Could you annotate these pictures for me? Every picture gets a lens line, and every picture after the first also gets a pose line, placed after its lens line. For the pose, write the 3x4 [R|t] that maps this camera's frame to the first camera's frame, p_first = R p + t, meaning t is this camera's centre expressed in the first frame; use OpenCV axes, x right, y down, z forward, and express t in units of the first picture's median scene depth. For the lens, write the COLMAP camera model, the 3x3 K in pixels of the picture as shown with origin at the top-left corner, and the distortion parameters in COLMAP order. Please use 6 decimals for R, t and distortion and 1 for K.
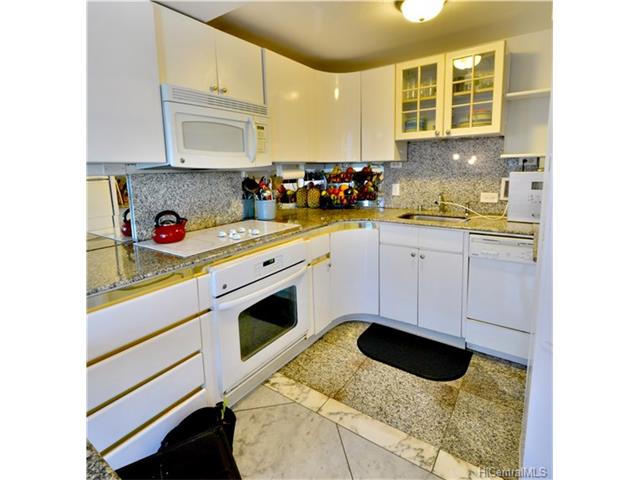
lens RADIAL K [[308.9, 0, 314.9], [0, 308.9, 211.9], [0, 0, 1]] dist [-0.001059, -0.000113]
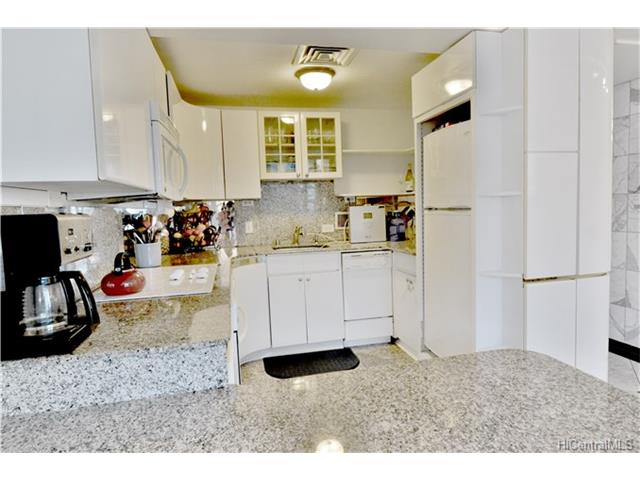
lens RADIAL K [[386.2, 0, 320.7], [0, 386.2, 235.8], [0, 0, 1]] dist [-0.000991, -0.004560]
pose [[0.662146, -0.057376, 0.747175, -0.660786], [0.127175, 0.991205, -0.036587, 0.039220], [-0.738505, 0.119248, 0.663619, -0.013655]]
